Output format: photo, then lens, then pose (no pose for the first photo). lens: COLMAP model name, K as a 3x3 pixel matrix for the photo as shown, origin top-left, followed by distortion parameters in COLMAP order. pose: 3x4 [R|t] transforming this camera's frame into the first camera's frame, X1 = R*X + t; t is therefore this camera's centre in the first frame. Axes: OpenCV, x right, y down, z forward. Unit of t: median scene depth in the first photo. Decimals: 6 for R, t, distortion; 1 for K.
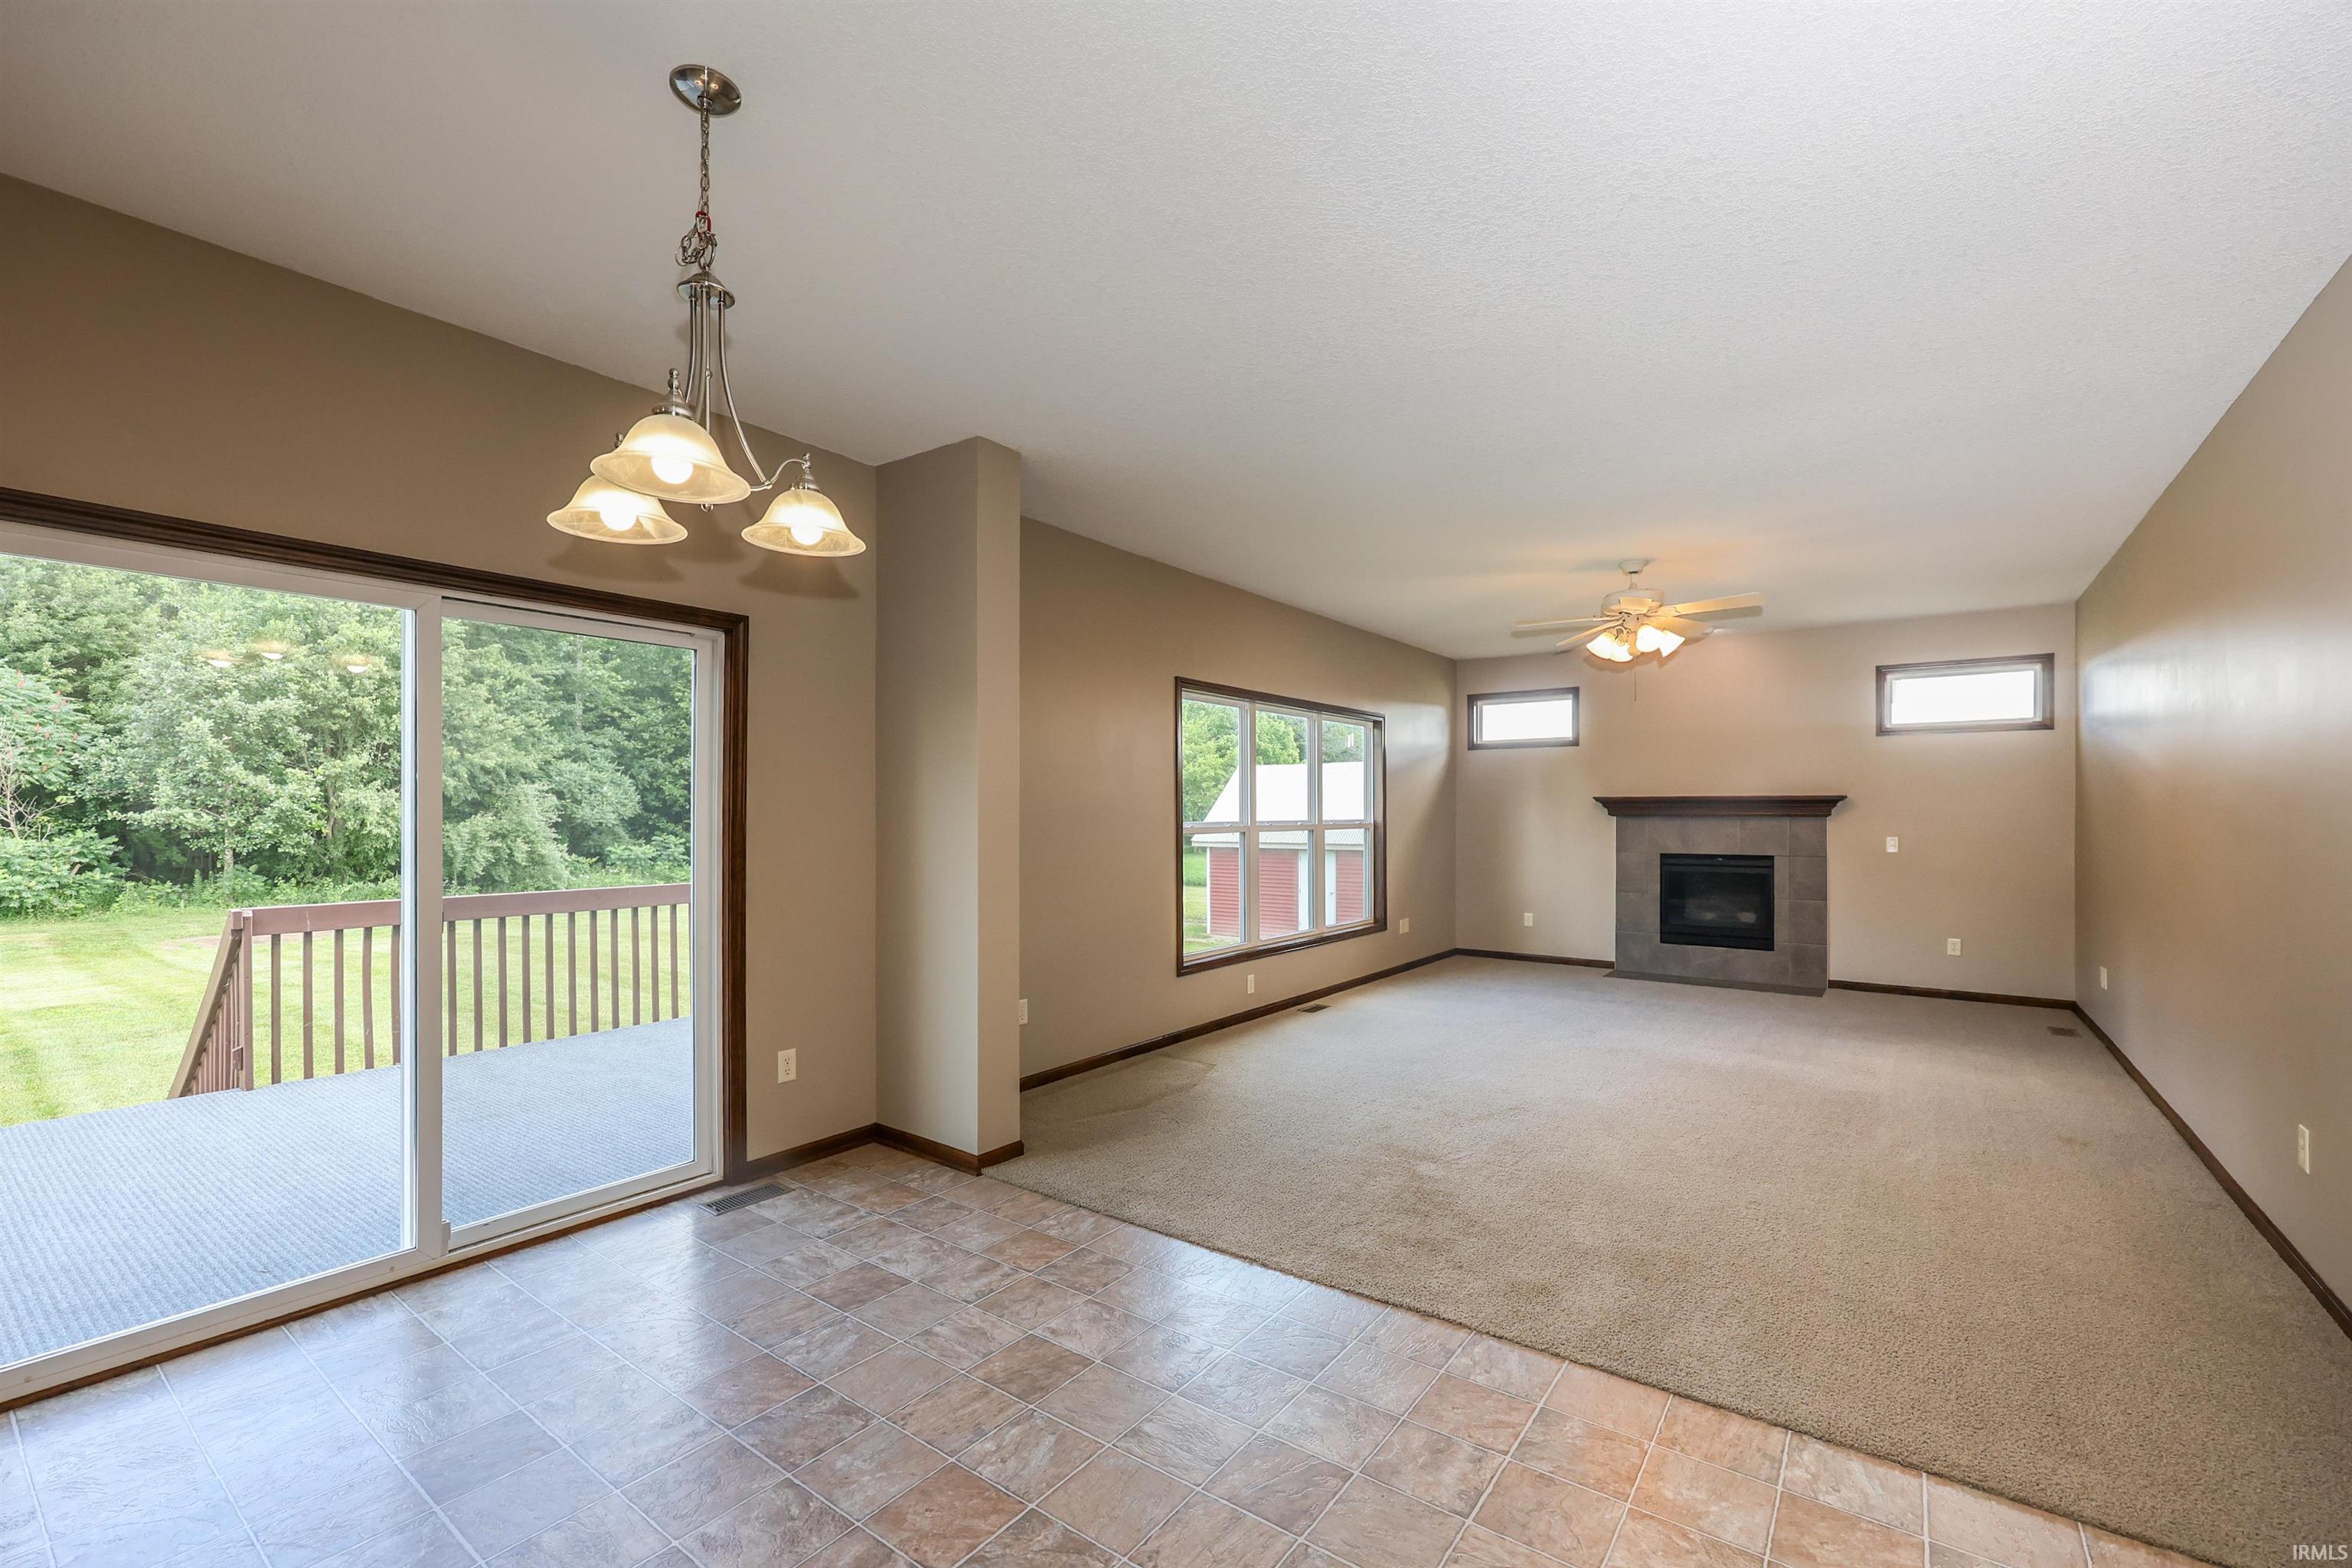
lens RADIAL K [[973.0, 0, 1177.7], [0, 973.0, 807.6], [0, 0, 1]] dist [0.002575, 0.000563]
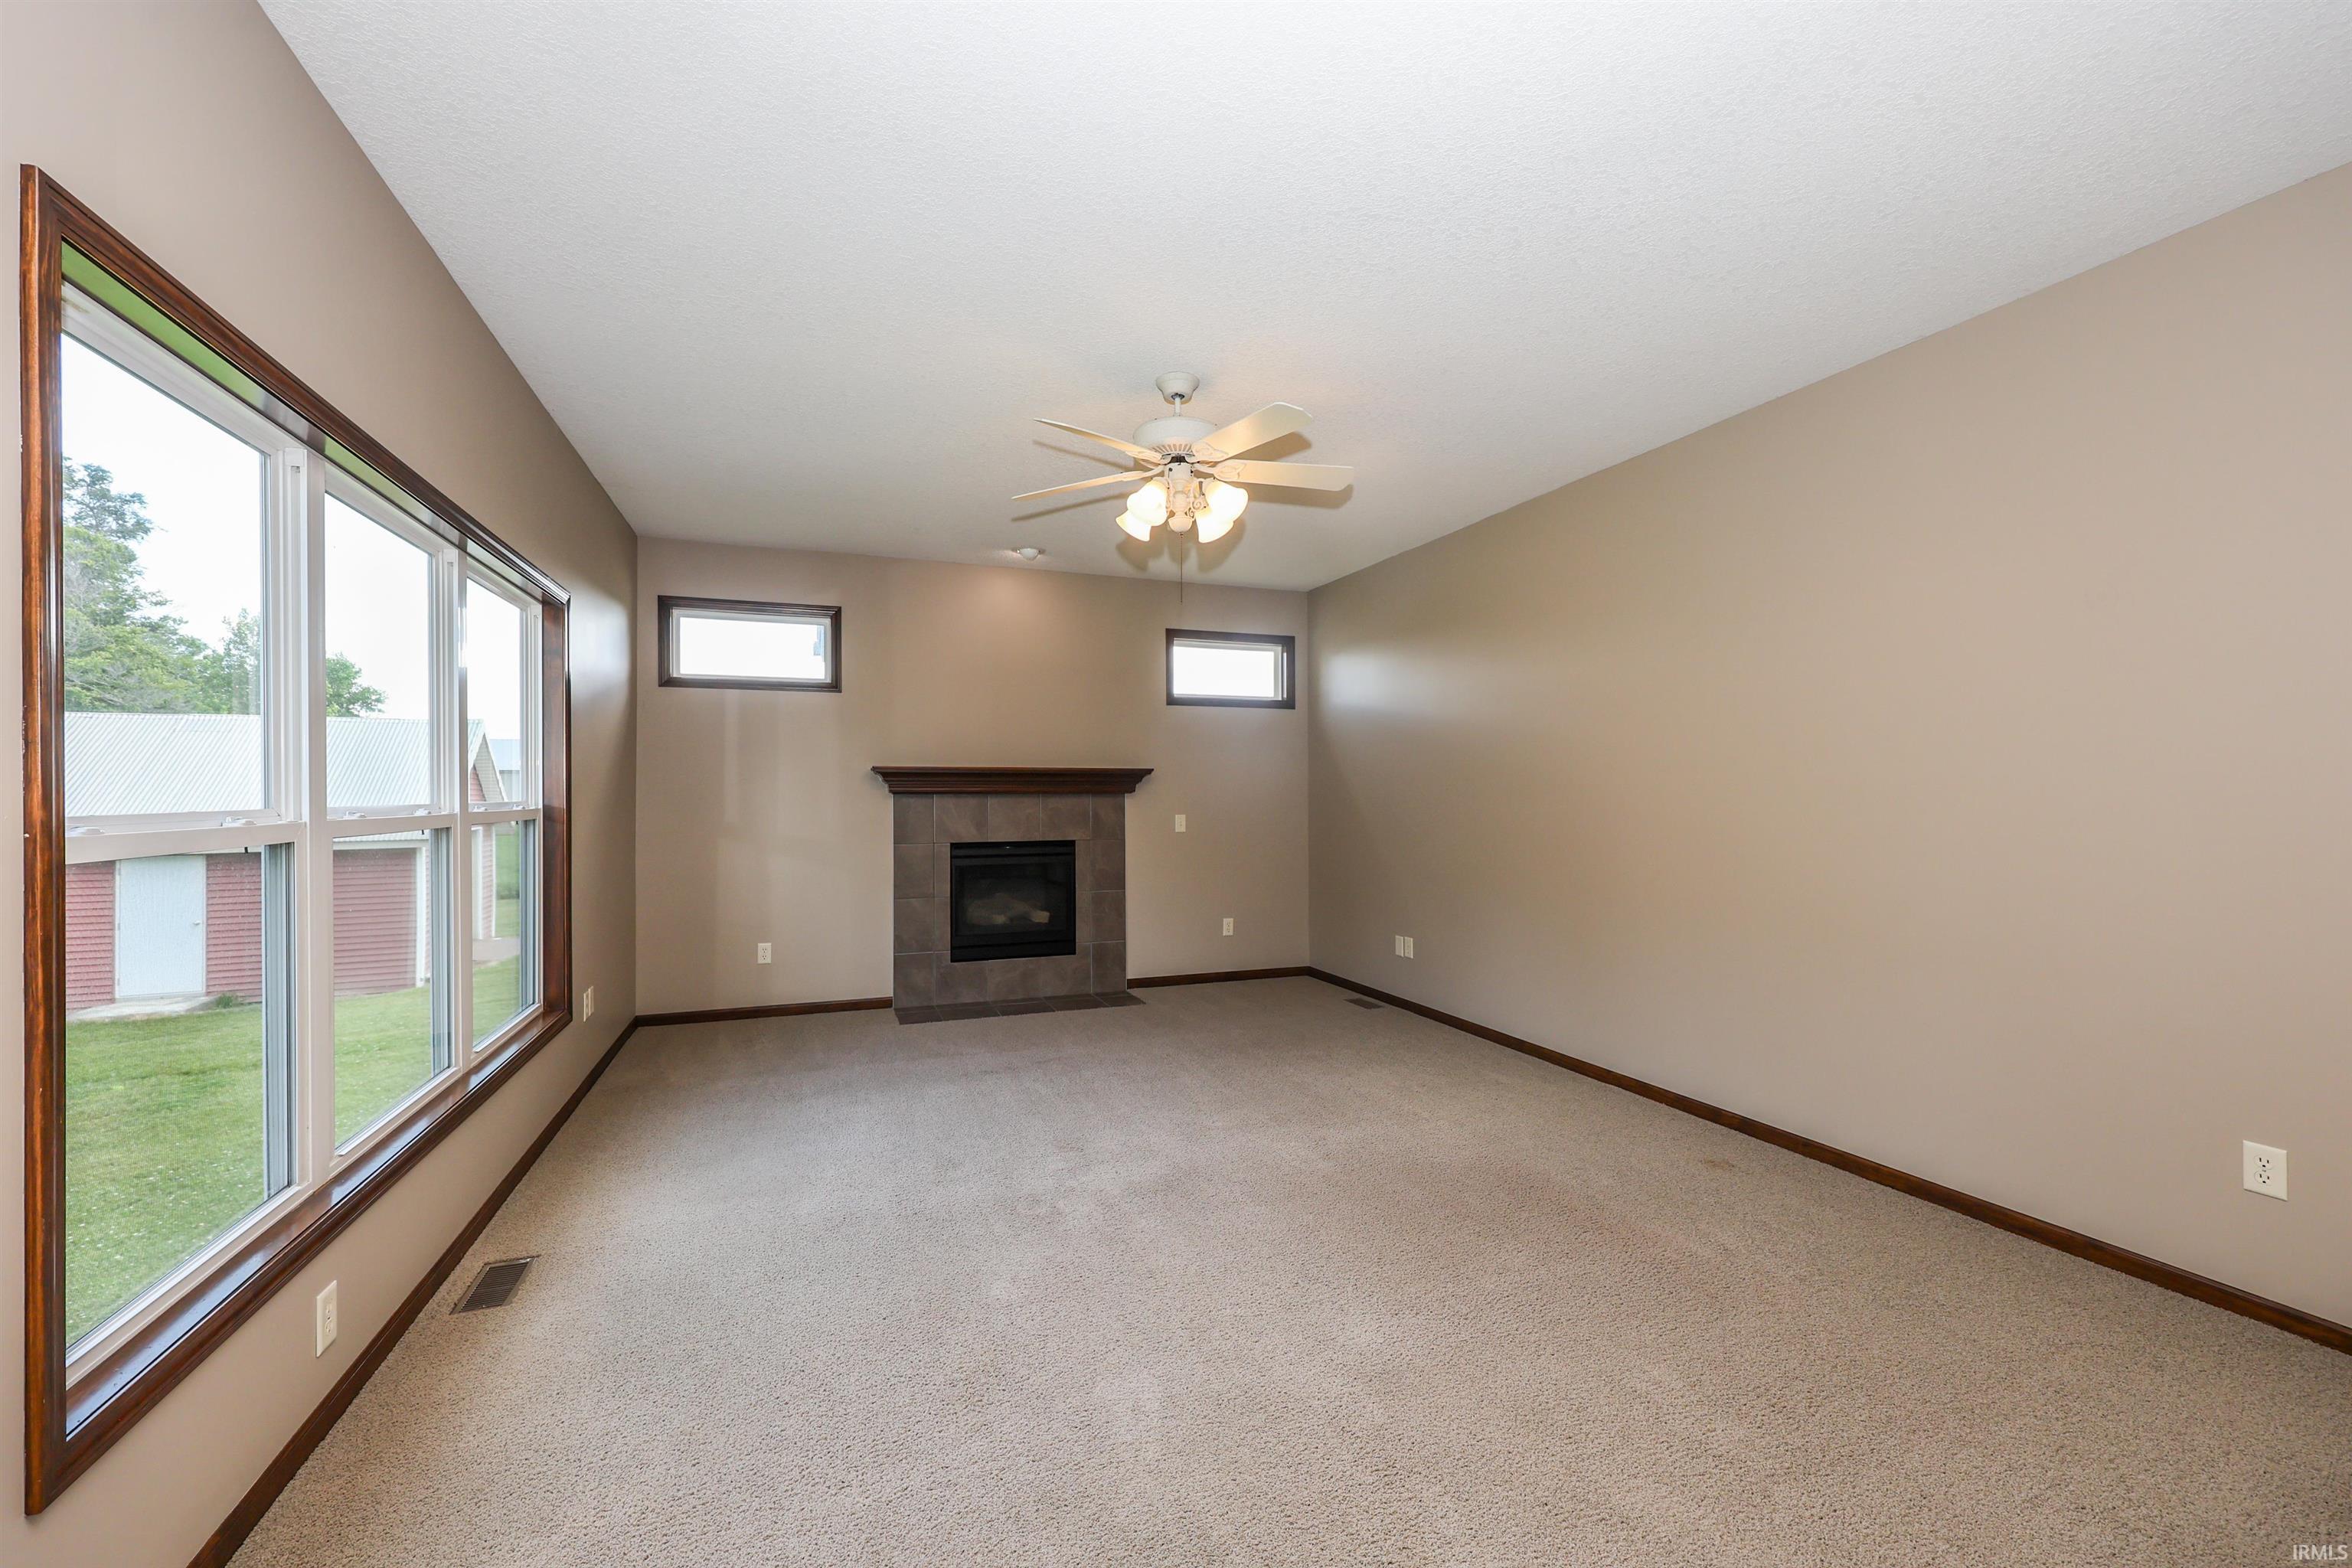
lens RADIAL K [[973.0, 0, 1181.1], [0, 973.0, 786.0], [0, 0, 1]] dist [0.002575, 0.000563]
pose [[0.556470, 0.004282, 0.830856, -0.029793], [-0.003785, 0.999989, -0.002619, 0.005002], [-0.830859, -0.001687, 0.556481, 0.458554]]
